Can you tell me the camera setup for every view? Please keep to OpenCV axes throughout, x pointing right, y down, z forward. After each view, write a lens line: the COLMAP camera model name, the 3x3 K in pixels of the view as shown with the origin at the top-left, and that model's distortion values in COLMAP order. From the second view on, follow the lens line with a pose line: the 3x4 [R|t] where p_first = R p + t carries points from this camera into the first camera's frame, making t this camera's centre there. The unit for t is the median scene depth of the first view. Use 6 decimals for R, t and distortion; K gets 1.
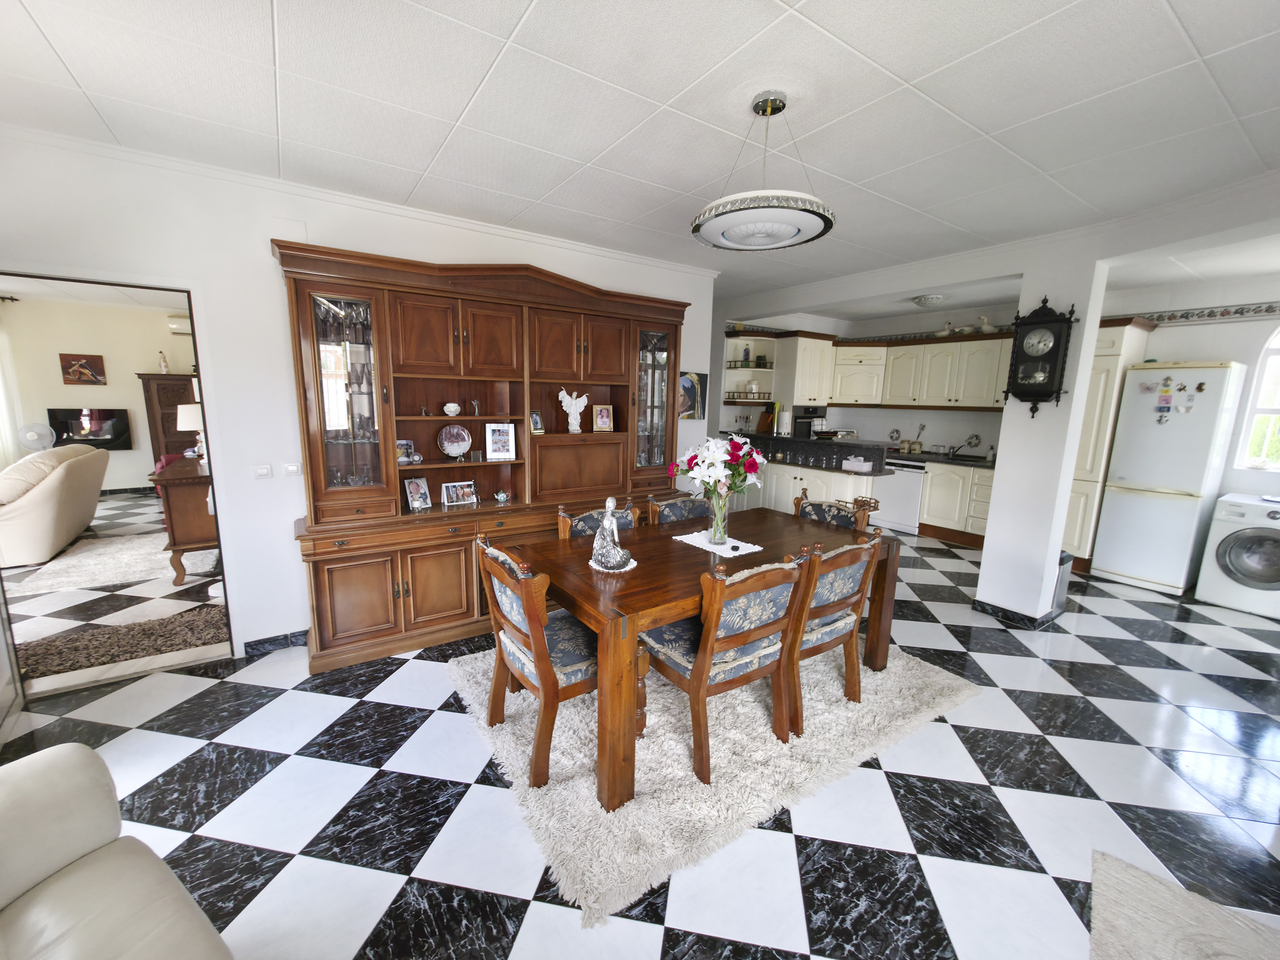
lens RADIAL K [[510.5, 0, 645.7], [0, 510.5, 486.3], [0, 0, 1]] dist [0.000077, -0.000722]
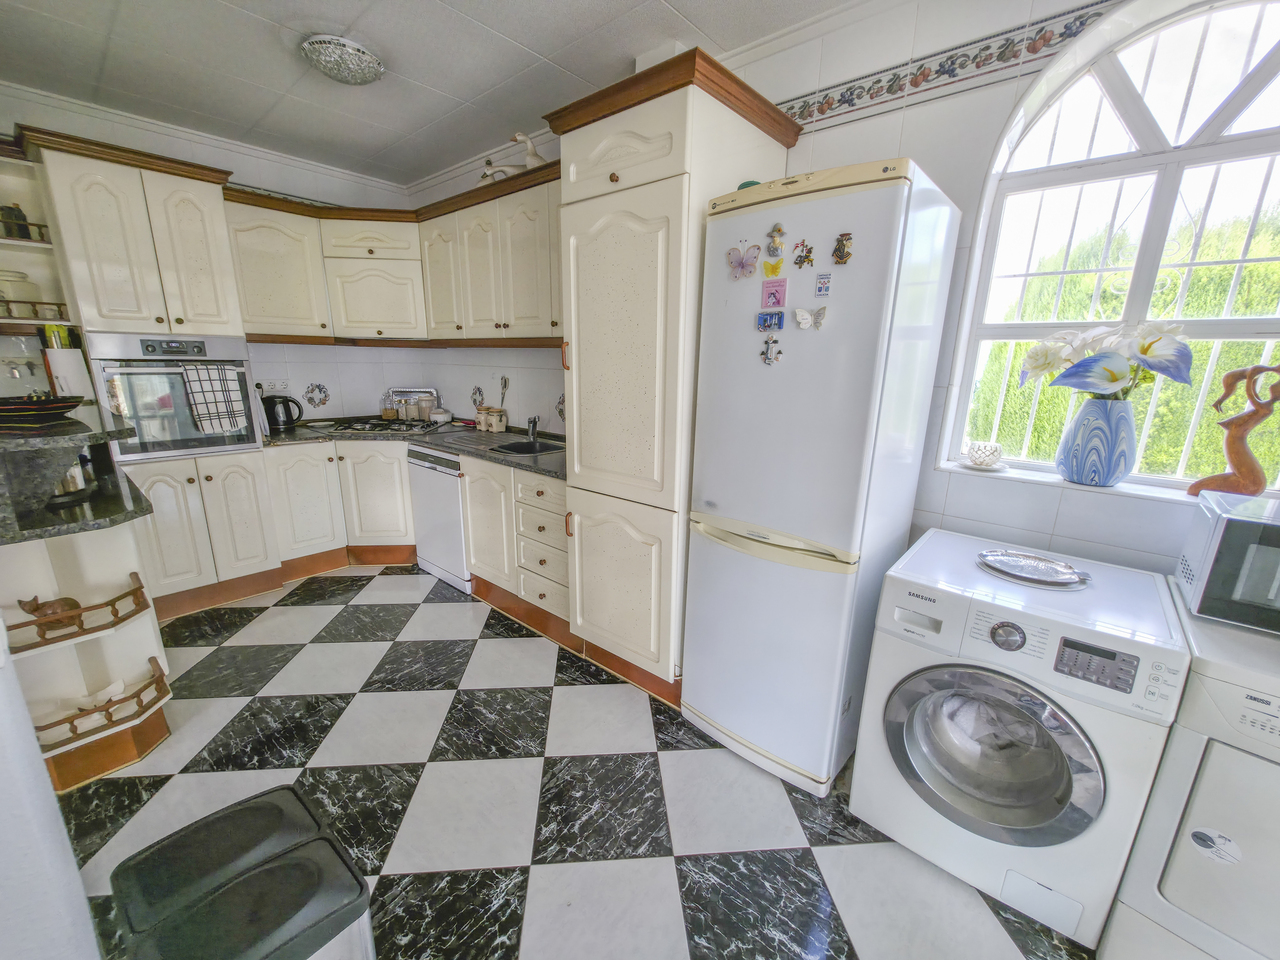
lens RADIAL K [[510.5, 0, 646.1], [0, 510.5, 484.5], [0, 0, 1]] dist [0.000077, -0.000722]
pose [[0.965868, -0.065045, 0.250735, 0.686569], [0.046025, 0.995651, 0.080994, -0.057470], [-0.254913, -0.066689, 0.964662, 0.551039]]
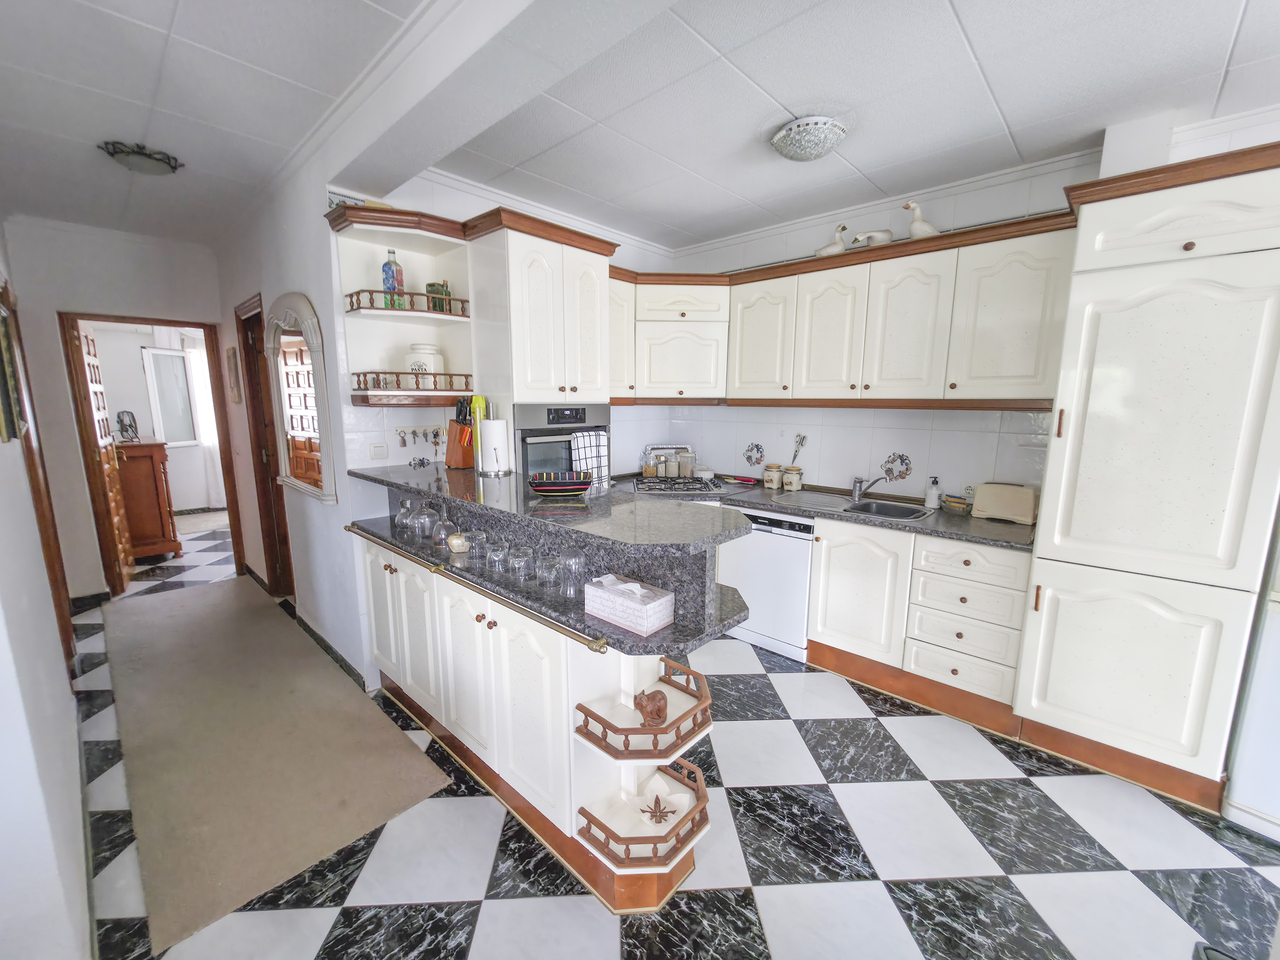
lens RADIAL K [[510.5, 0, 644.4], [0, 510.5, 485.3], [0, 0, 1]] dist [0.000077, -0.000722]
pose [[0.974146, -0.054470, 0.219256, 0.335057], [0.054689, 0.998491, 0.005075, -0.101847], [-0.219201, 0.007048, 0.975654, 0.656237]]
